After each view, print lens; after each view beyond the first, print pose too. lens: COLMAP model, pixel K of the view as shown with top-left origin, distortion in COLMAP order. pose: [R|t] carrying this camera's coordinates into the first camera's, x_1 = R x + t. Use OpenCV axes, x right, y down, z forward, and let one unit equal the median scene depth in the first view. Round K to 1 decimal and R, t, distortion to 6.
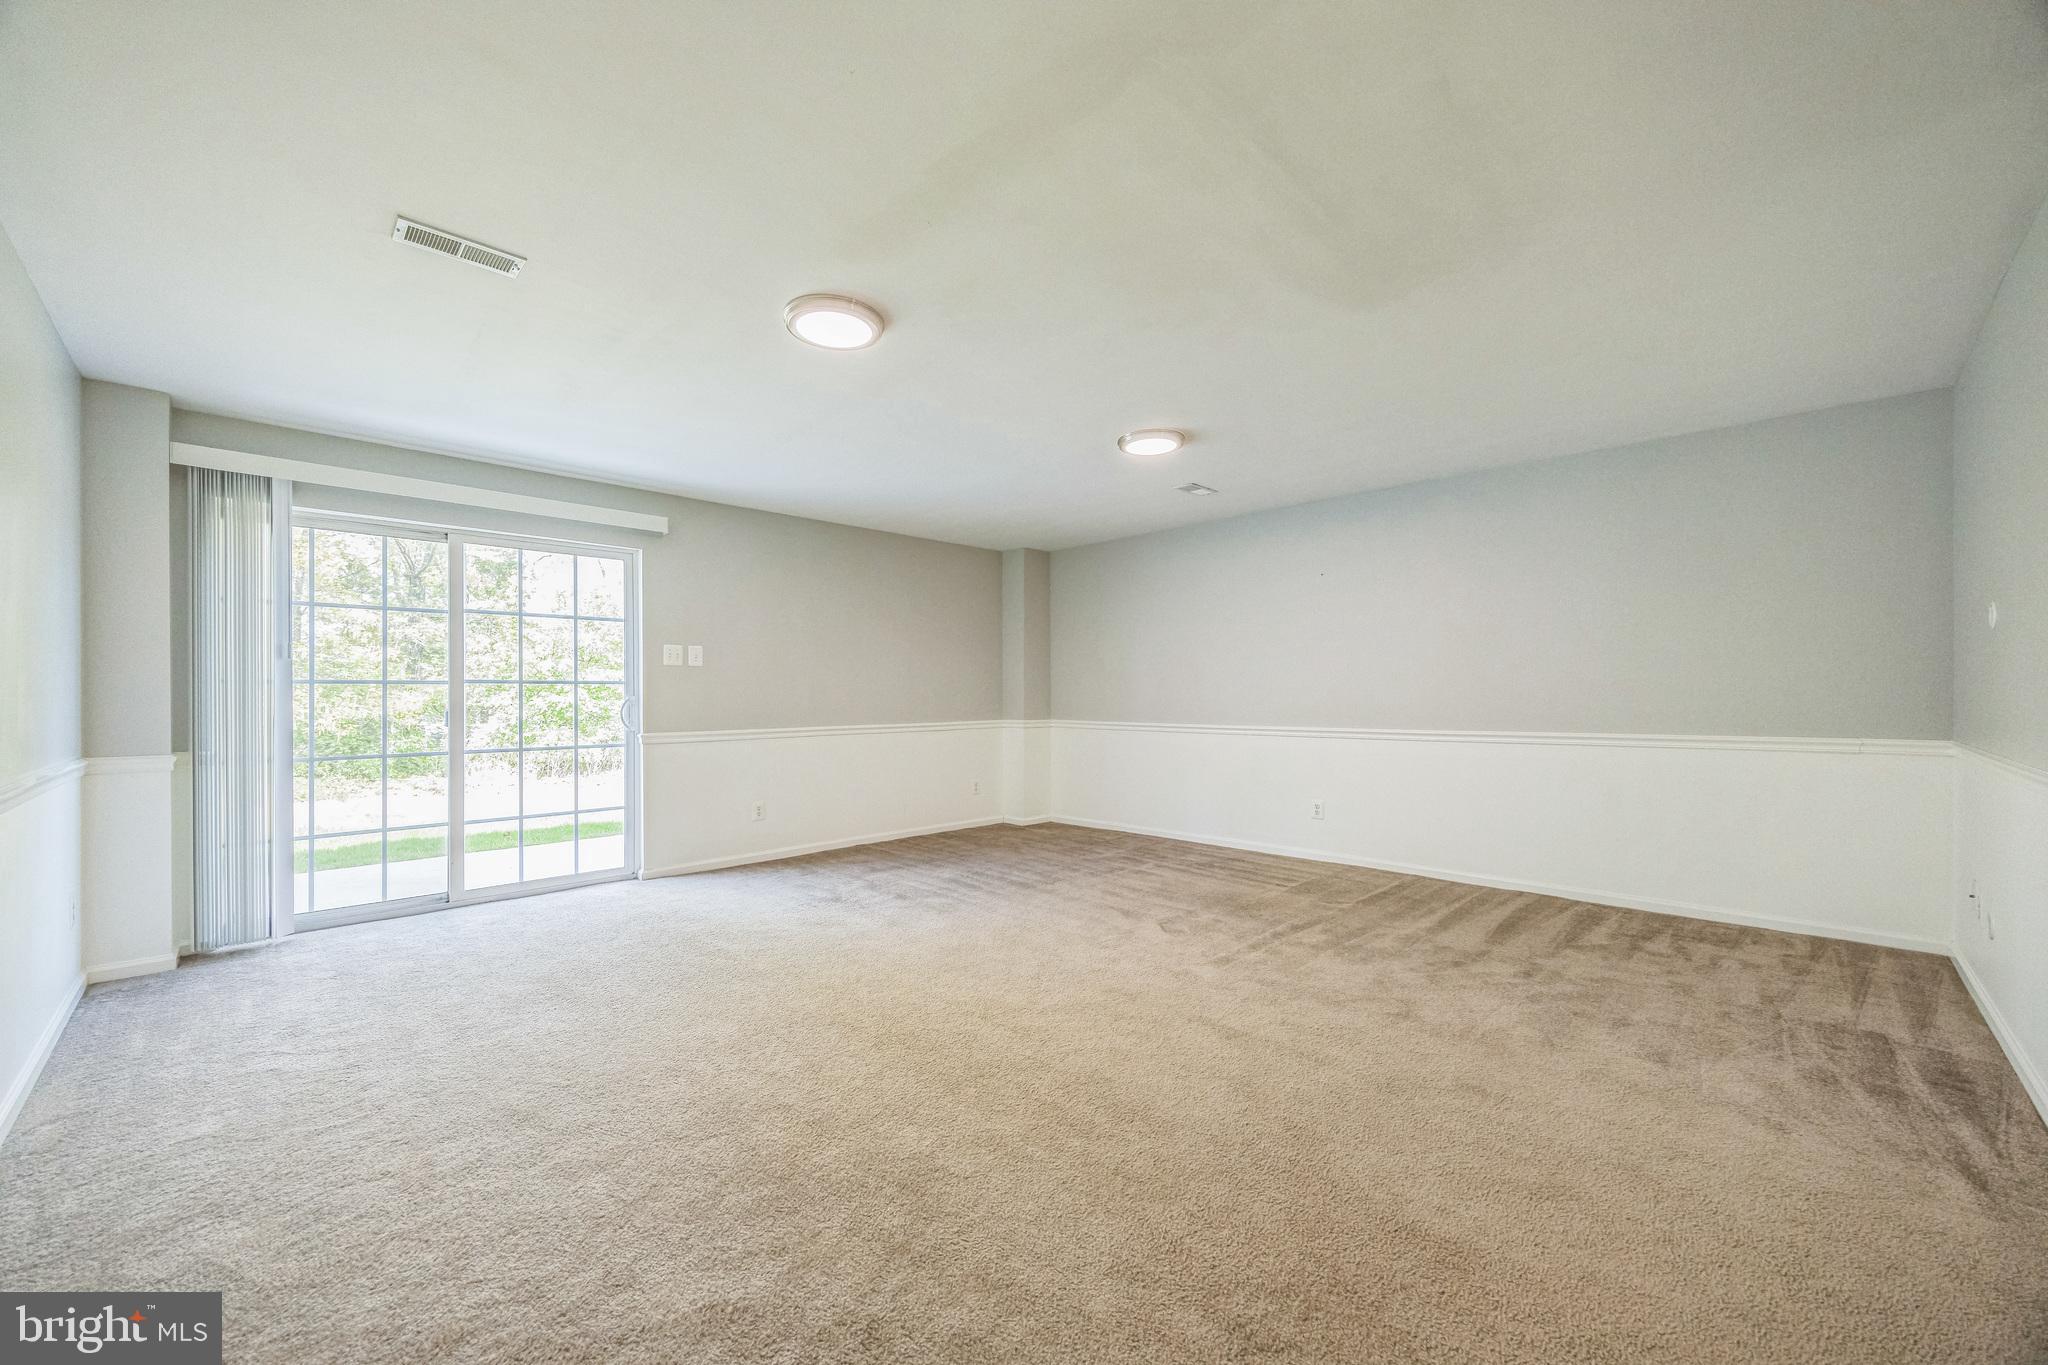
lens RADIAL K [[777.0, 0, 1003.8], [0, 777.0, 678.8], [0, 0, 1]] dist [-0.018685, 0.000013]
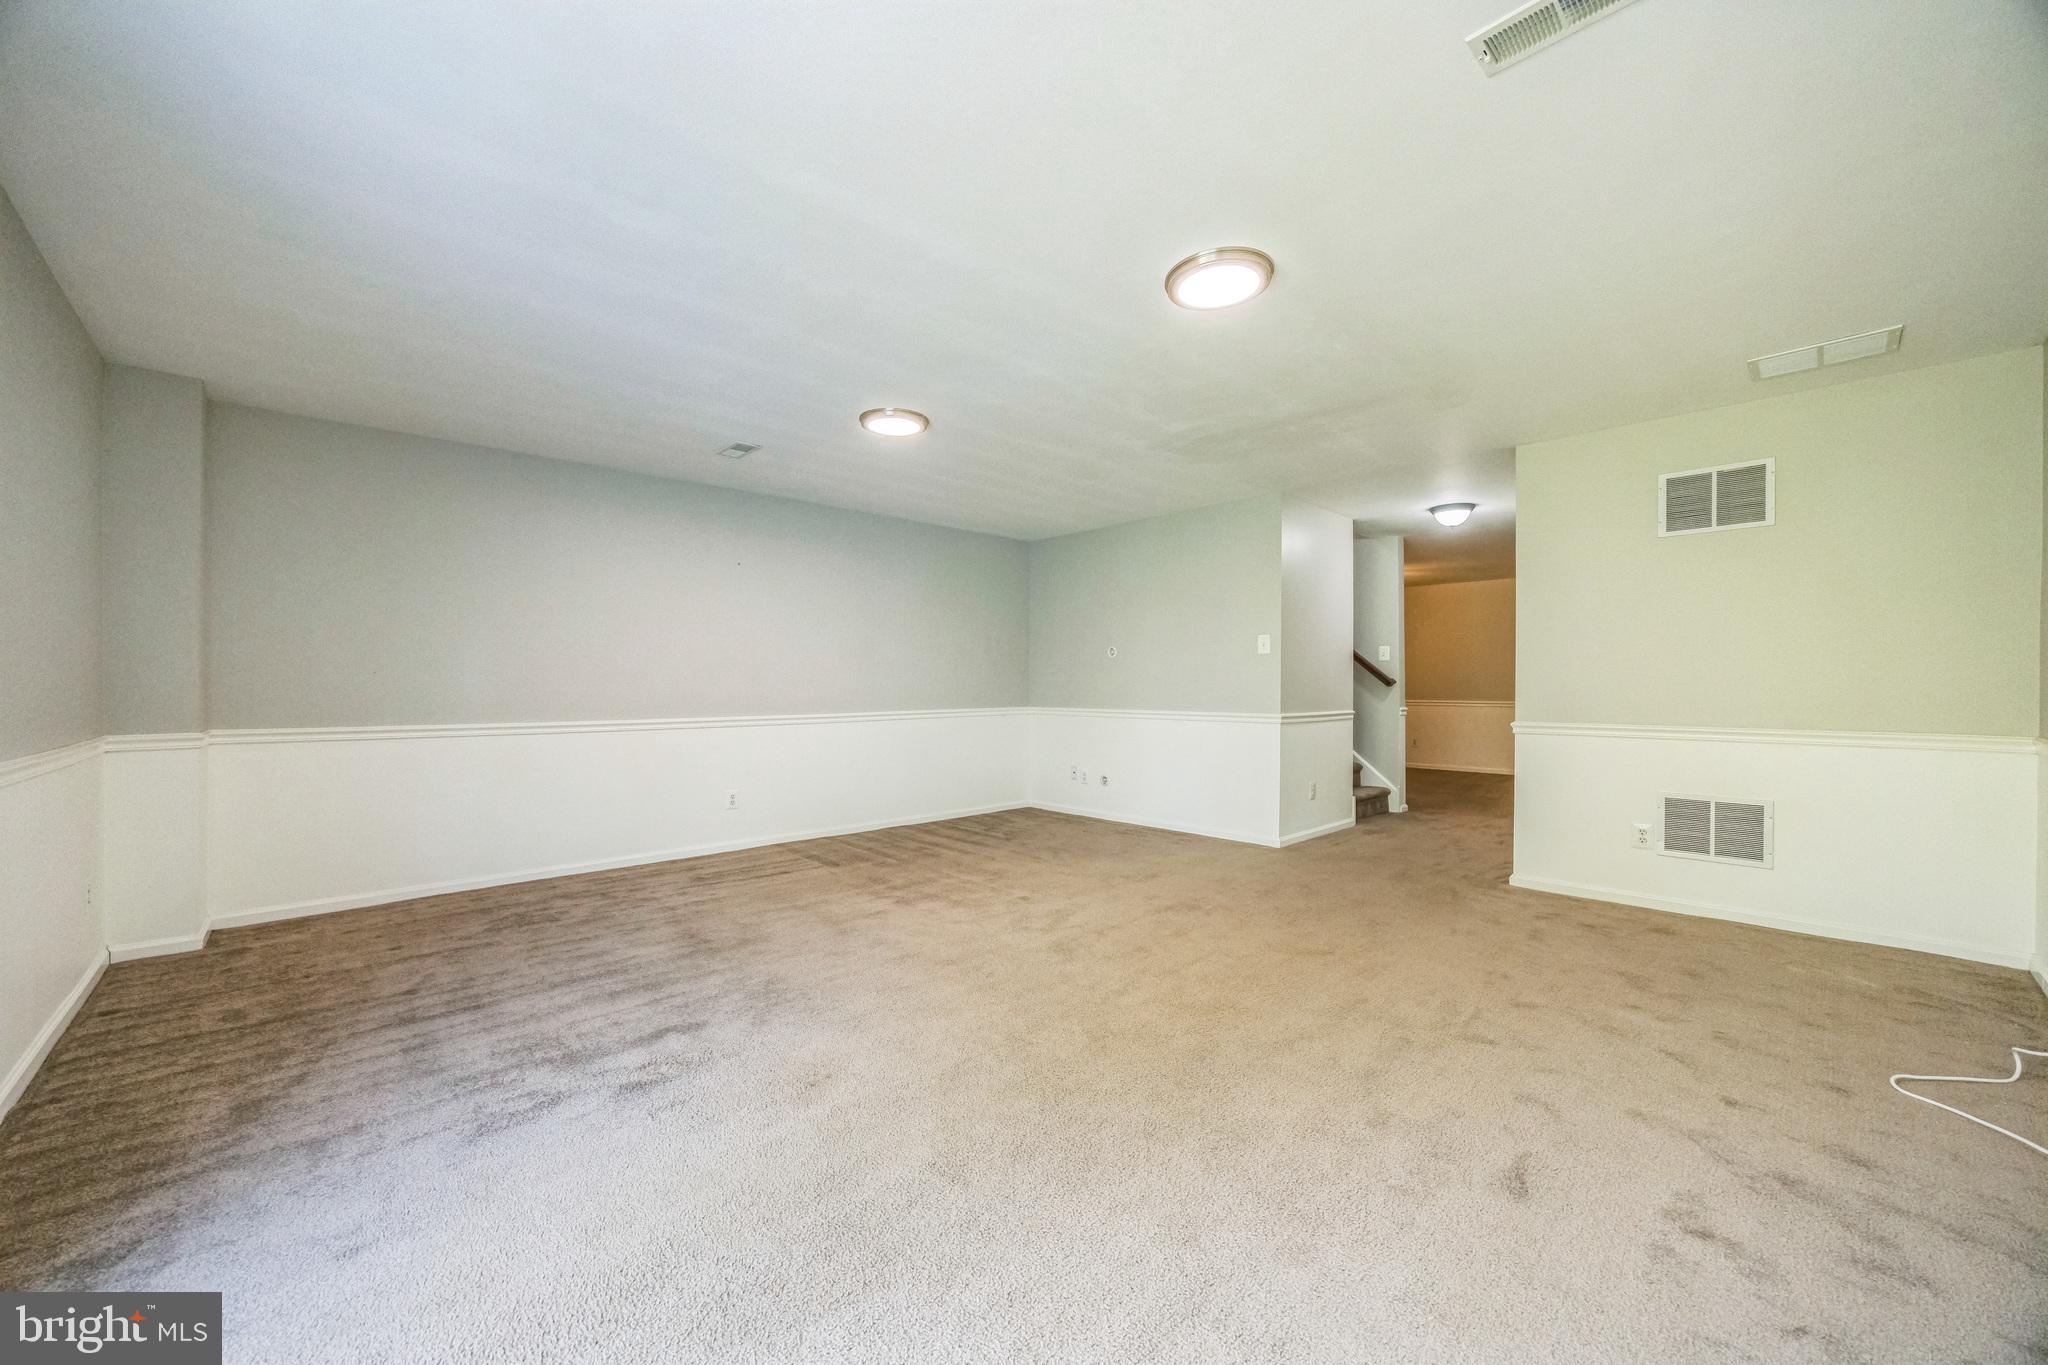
lens RADIAL K [[777.0, 0, 1003.8], [0, 777.0, 678.8], [0, 0, 1]] dist [-0.018685, 0.000013]
pose [[0.032236, 0.007954, 0.999449, -0.771968], [-0.016826, 0.999831, -0.007414, 0.018191], [-0.999339, -0.016577, 0.032364, 0.808788]]
